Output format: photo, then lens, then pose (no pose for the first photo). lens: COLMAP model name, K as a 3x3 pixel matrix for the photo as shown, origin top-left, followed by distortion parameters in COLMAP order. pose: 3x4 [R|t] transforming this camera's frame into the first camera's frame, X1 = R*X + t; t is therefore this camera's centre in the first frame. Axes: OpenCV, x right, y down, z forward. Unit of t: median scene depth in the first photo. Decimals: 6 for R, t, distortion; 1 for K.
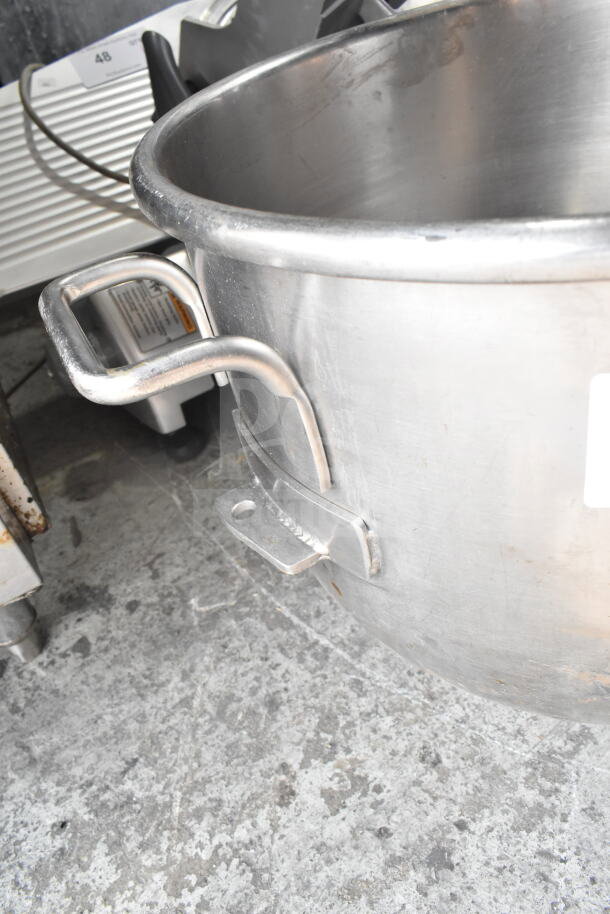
lens RADIAL K [[693.5, 0, 299.6], [0, 693.5, 457.3], [0, 0, 1]] dist [-0.020470, 0.014666]
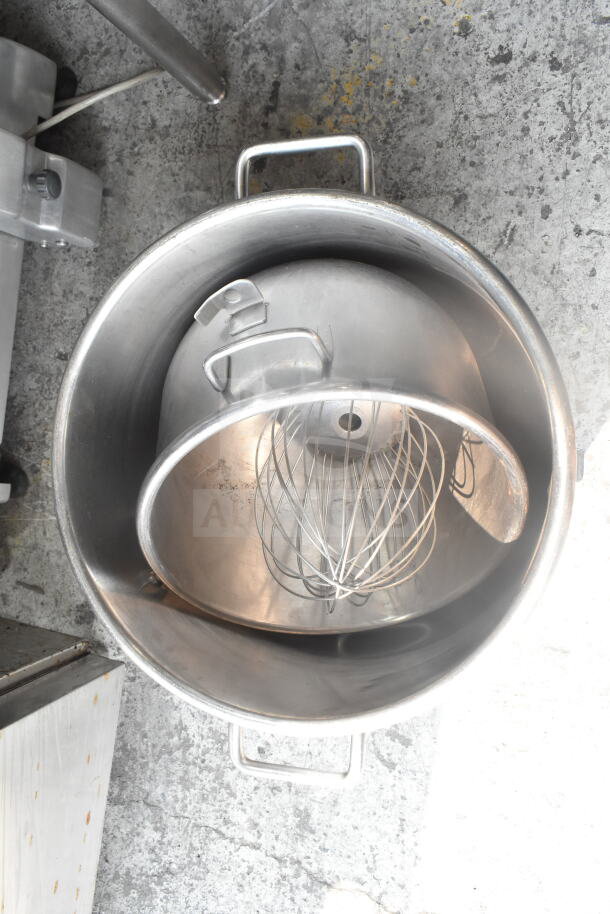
lens RADIAL K [[816.3, 0, 300.8], [0, 816.3, 455.2], [0, 0, 1]] dist [-0.028734, 0.014596]
pose [[0.620684, -0.784034, 0.006414, 0.325390], [0.614413, 0.491452, 0.617229, -1.075064], [-0.487081, -0.379163, 0.786758, -0.699191]]
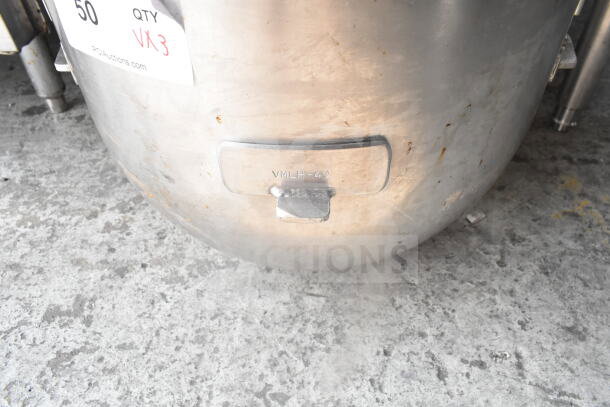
lens RADIAL K [[462.8, 0, 306.0], [0, 462.8, 199.8], [0, 0, 1]] dist [-0.020470, 0.014666]
pose [[0.864476, 0.460177, -0.202282, 0.696998], [-0.424834, 0.883946, 0.195334, -0.035632], [0.268694, -0.082926, 0.959649, -0.035326]]
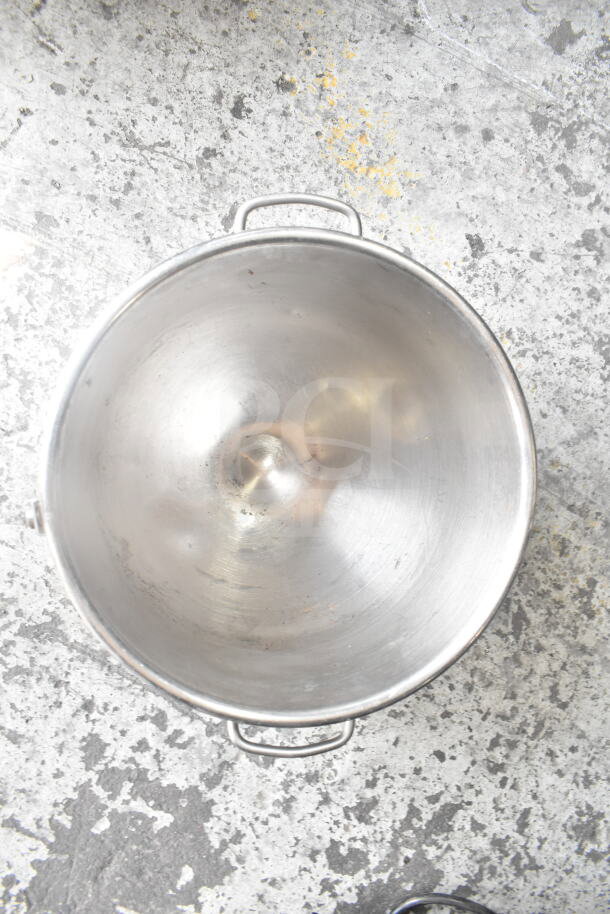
lens RADIAL K [[693.5, 0, 309.7], [0, 693.5, 454.3], [0, 0, 1]] dist [-0.020470, 0.014666]
pose [[0.543006, 0.787512, 0.291496, 1.725211], [-0.713439, 0.249570, 0.654767, -0.983302], [0.442888, -0.563507, 0.697360, -0.489803]]
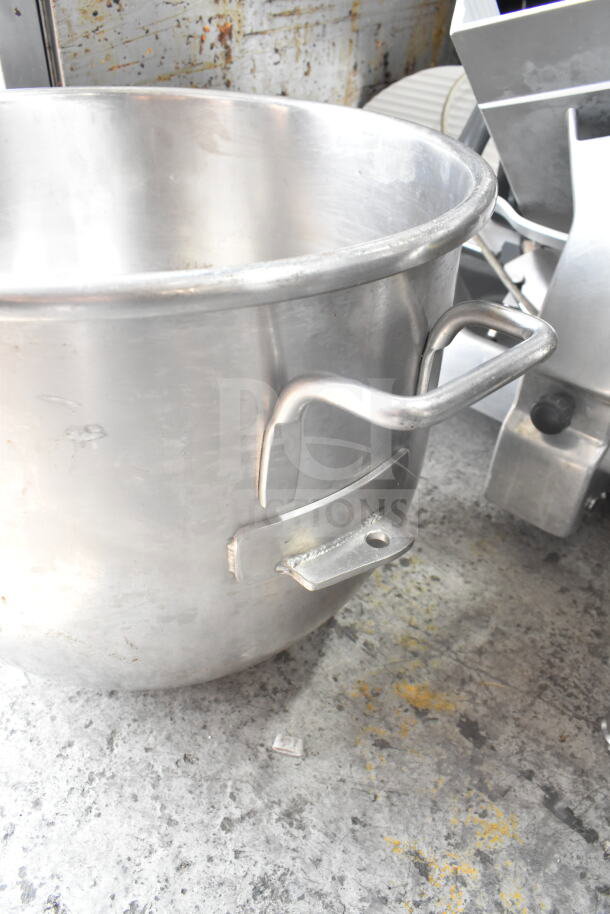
lens RADIAL K [[693.5, 0, 310.5], [0, 693.5, 455.9], [0, 0, 1]] dist [-0.020470, 0.014666]
pose [[0.278615, 0.728297, -0.626065, 1.217917], [-0.680092, 0.609892, 0.406825, -0.704616], [0.678121, 0.312434, 0.665234, 0.368703]]
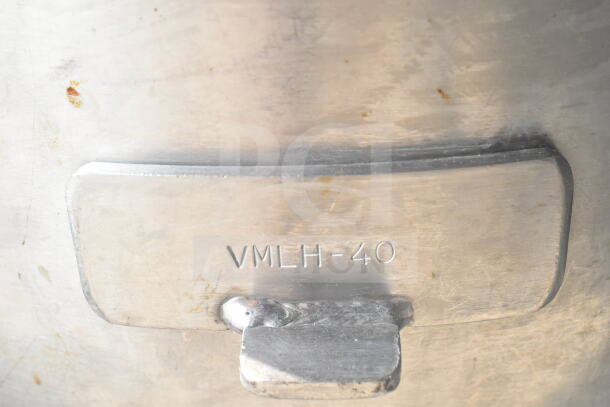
lens RADIAL K [[1013.0, 0, 304.5], [0, 1013.0, 203.1], [0, 0, 1]] dist [-0.017193, 0.000000]
pose [[0.874607, 0.377296, -0.304483, 0.679740], [-0.408071, 0.911980, -0.042087, 0.053627], [0.261803, 0.161060, 0.951588, 0.109750]]
